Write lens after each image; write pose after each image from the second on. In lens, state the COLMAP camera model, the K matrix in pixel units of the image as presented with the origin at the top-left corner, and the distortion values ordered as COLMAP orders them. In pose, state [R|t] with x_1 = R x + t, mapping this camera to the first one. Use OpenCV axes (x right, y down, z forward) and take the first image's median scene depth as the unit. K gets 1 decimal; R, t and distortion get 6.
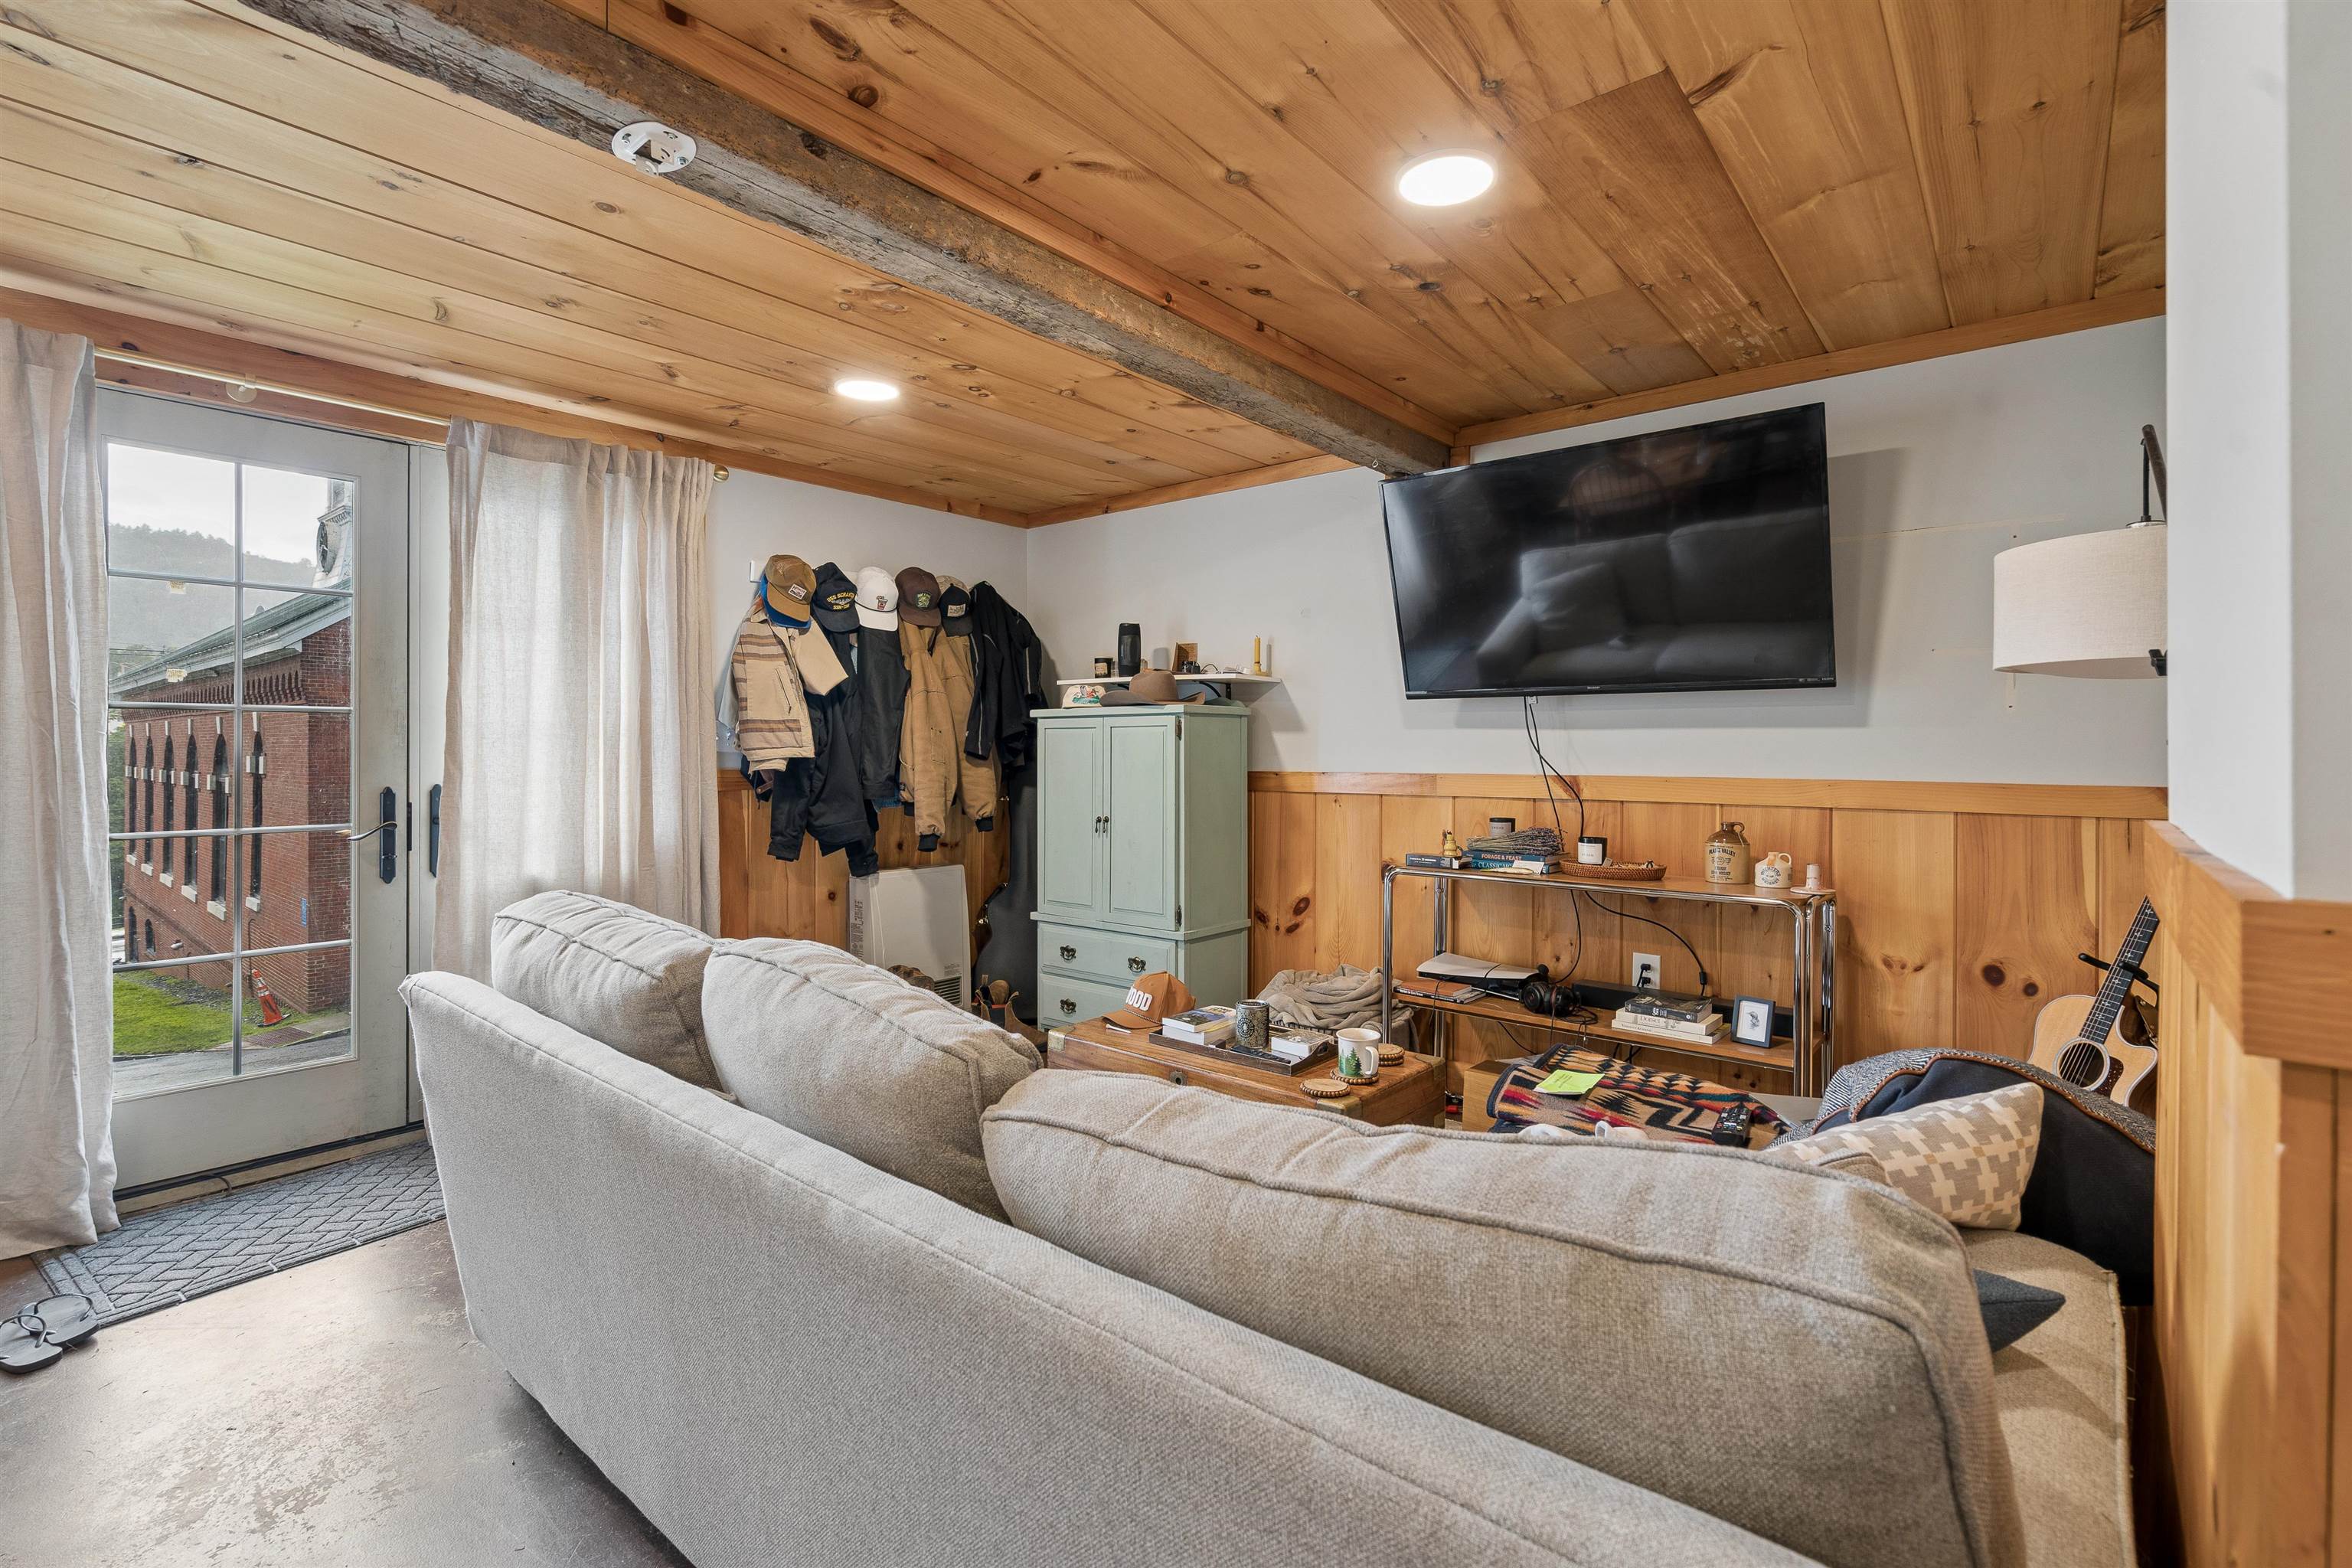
lens RADIAL K [[1062.7, 0, 1194.4], [0, 1062.7, 755.3], [0, 0, 1]] dist [-0.002949, 0.001115]
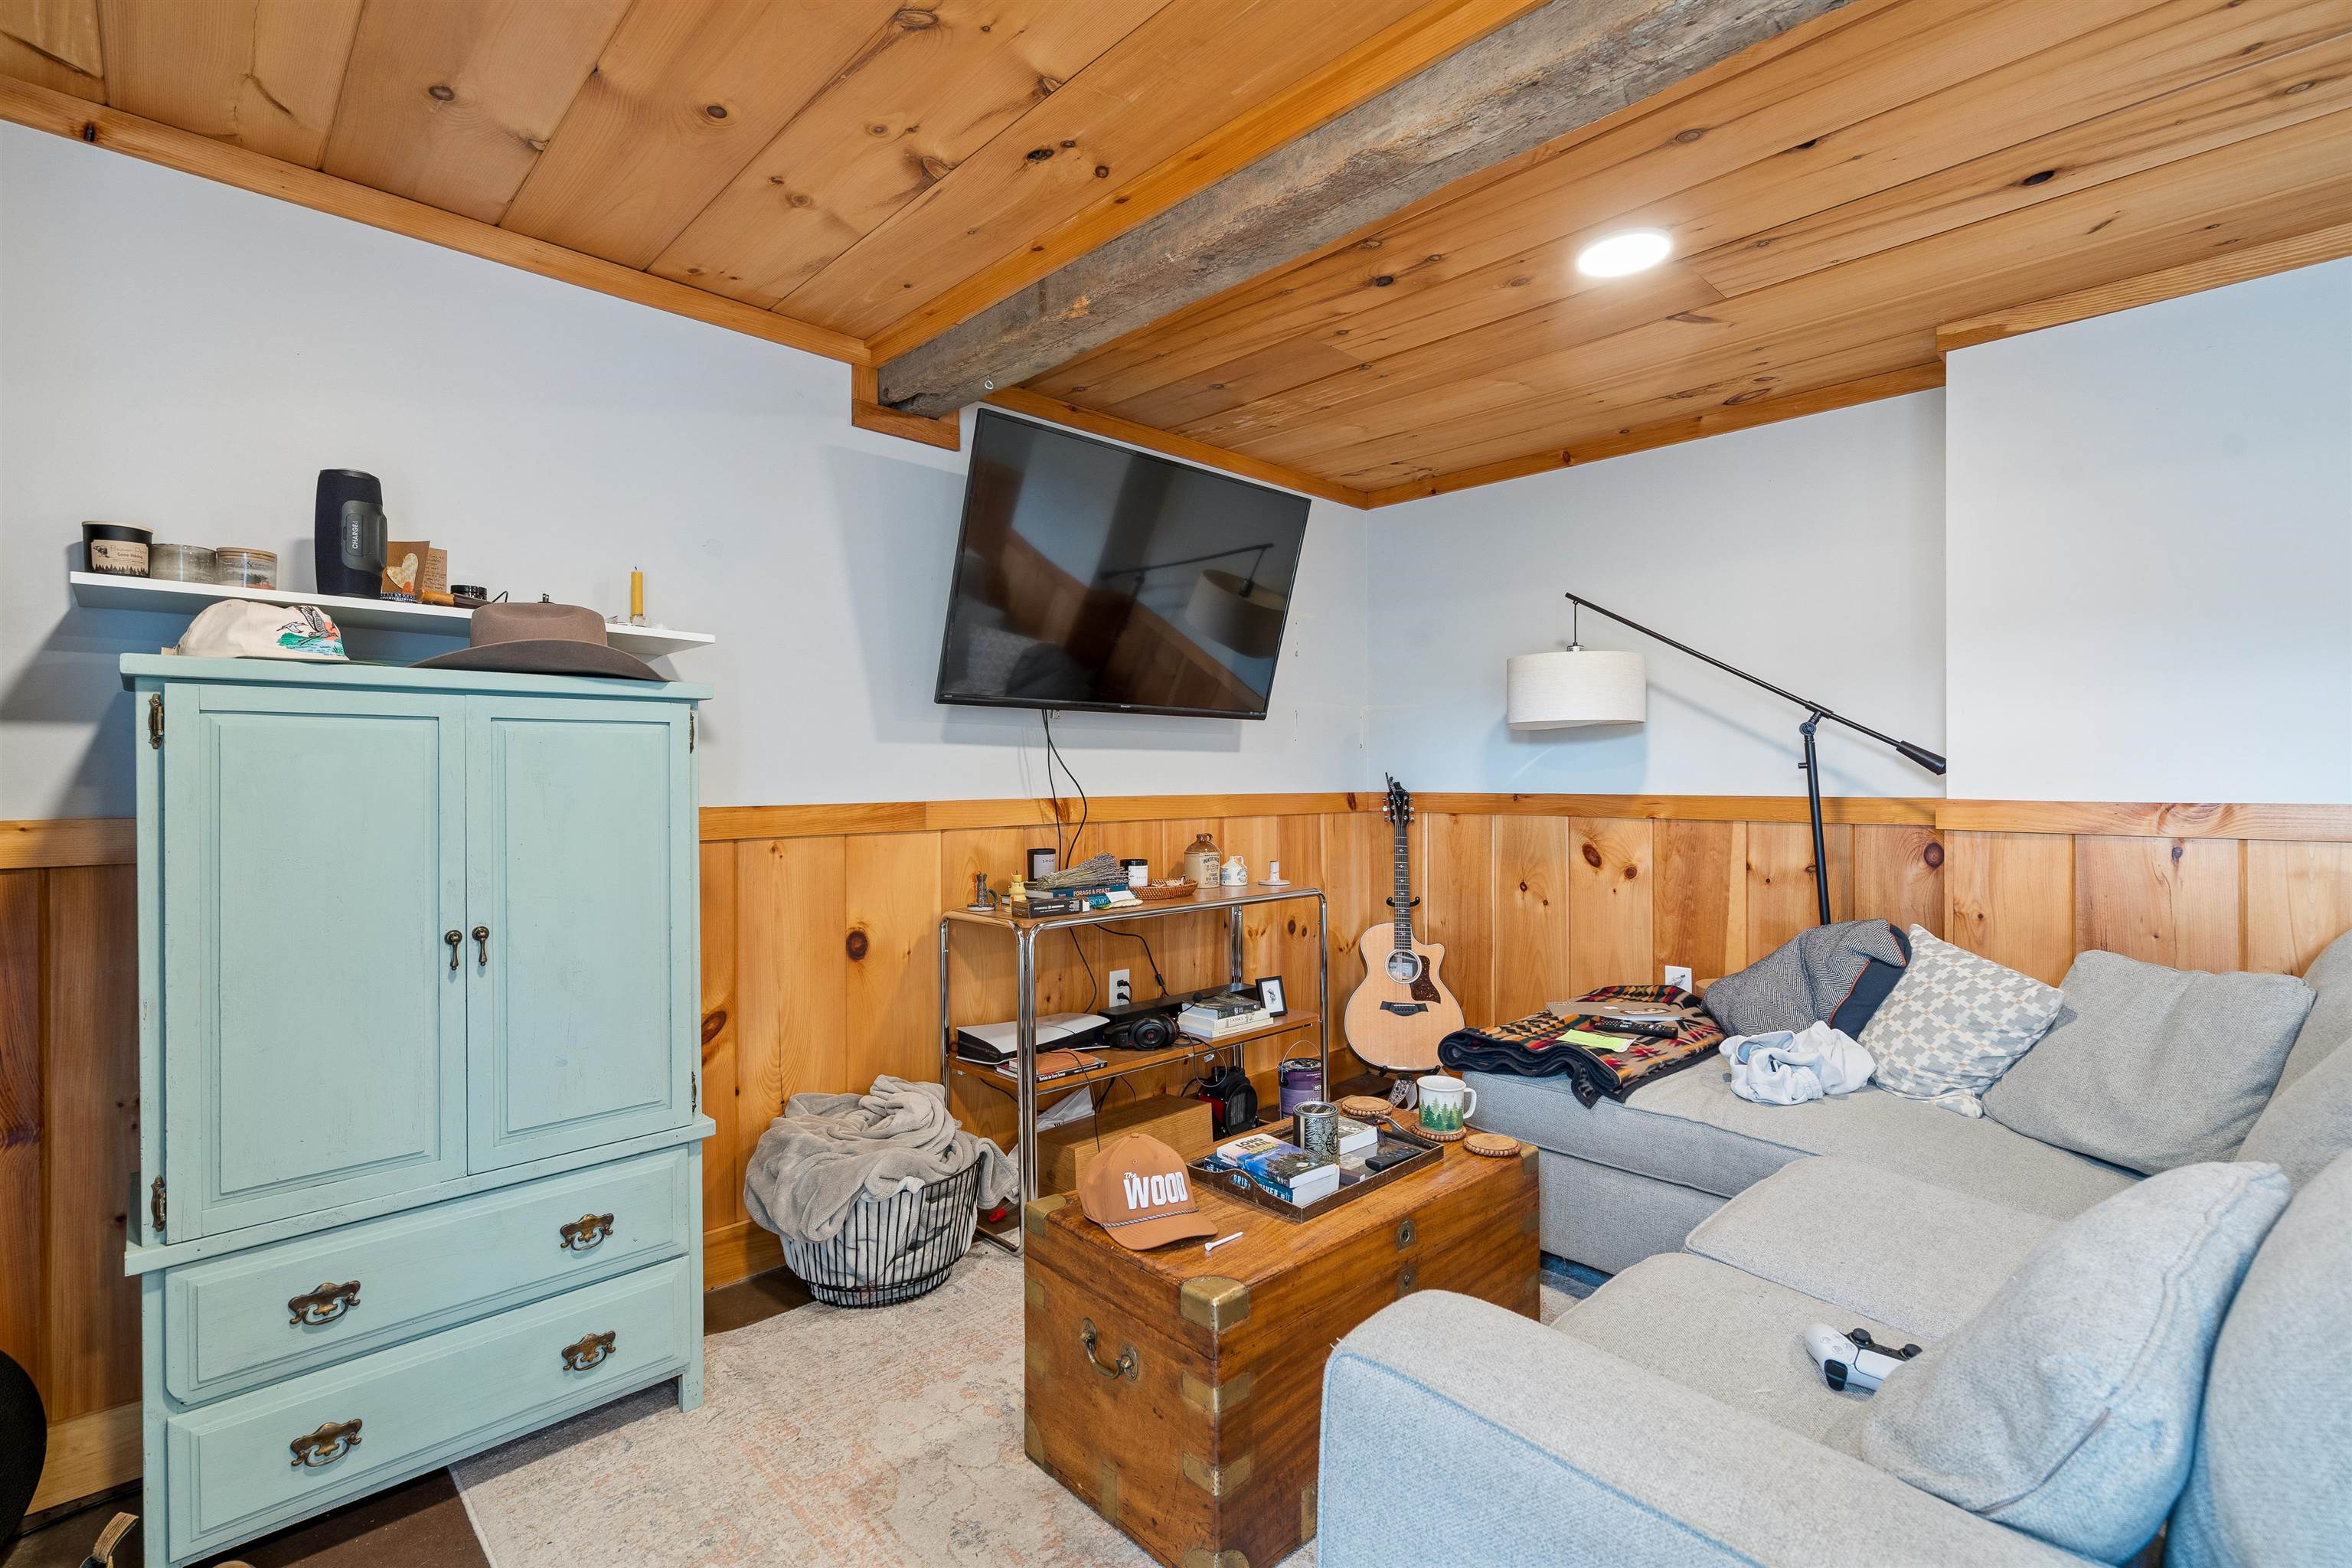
lens RADIAL K [[1062.7, 0, 1171.4], [0, 1062.7, 777.9], [0, 0, 1]] dist [-0.002949, 0.001115]
pose [[0.135489, -0.007342, 0.990752, -0.507756], [0.006663, 0.999957, 0.006499, -0.003436], [-0.990756, 0.005721, 0.135532, 0.716959]]
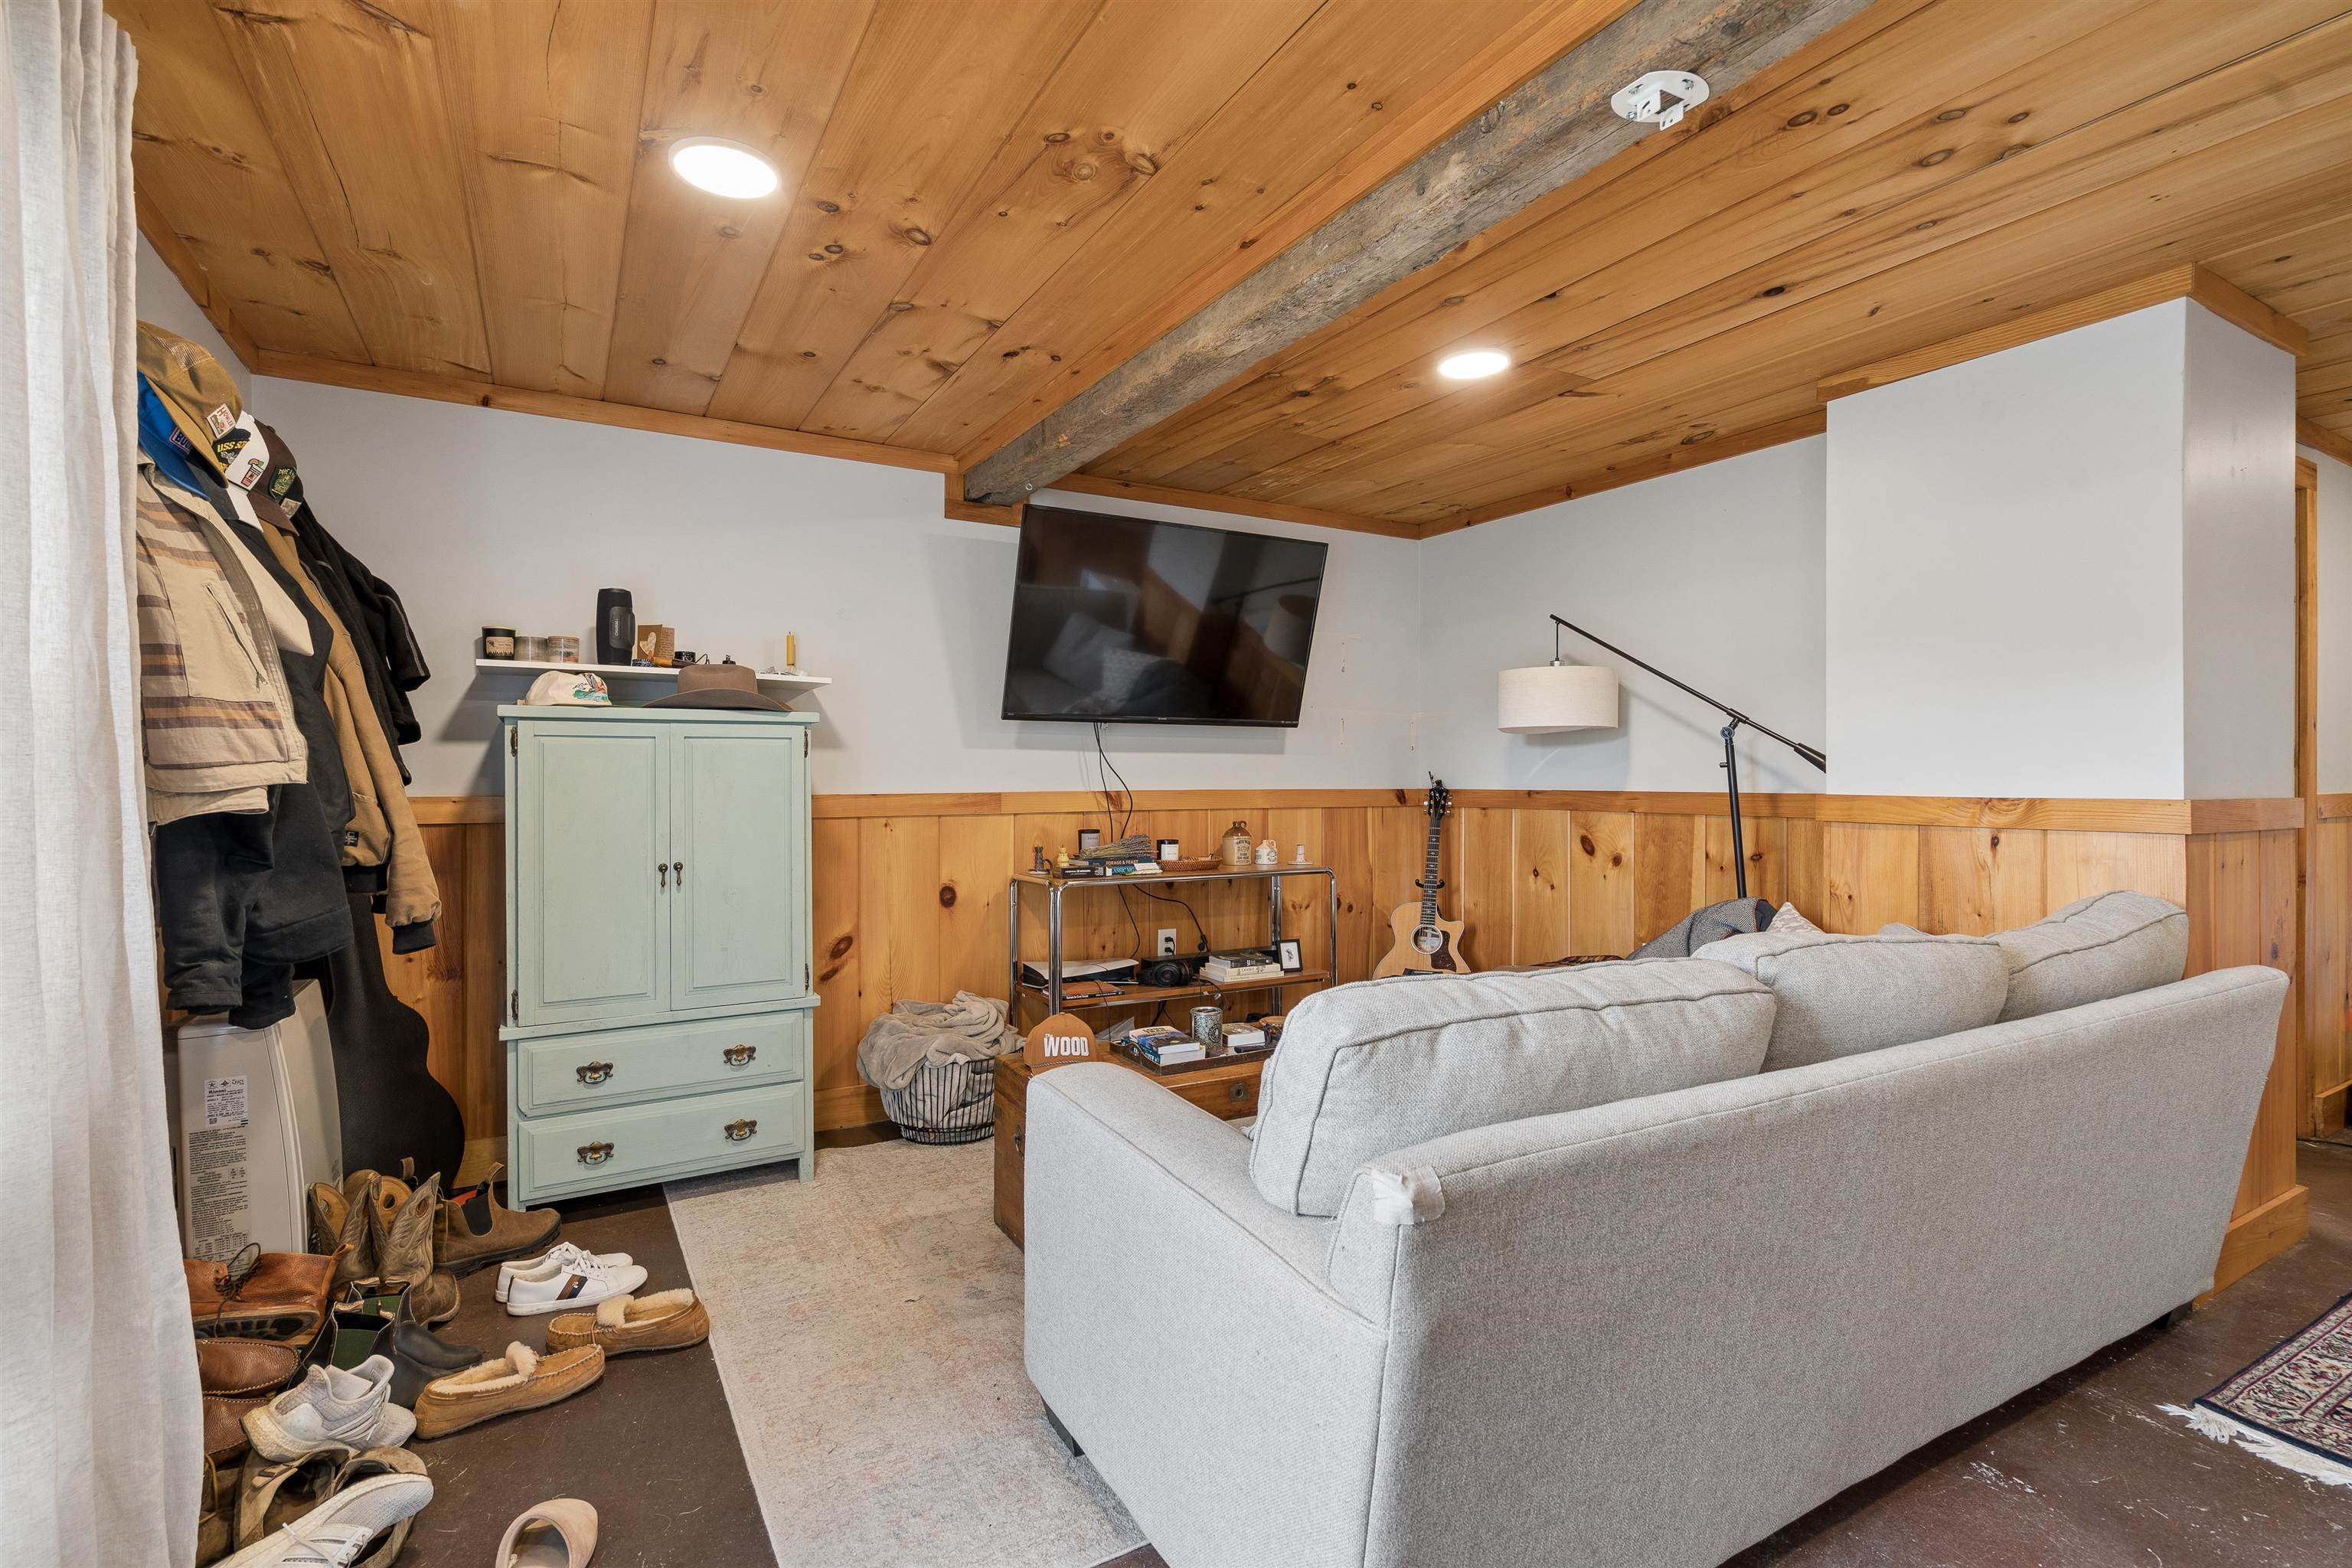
lens RADIAL K [[1062.7, 0, 1151.6], [0, 1062.7, 780.9], [0, 0, 1]] dist [-0.002949, 0.001115]
pose [[0.369090, -0.008705, 0.929353, -0.676539], [0.005854, 0.999958, 0.007042, -0.000126], [-0.929375, 0.002841, 0.369125, 0.478431]]
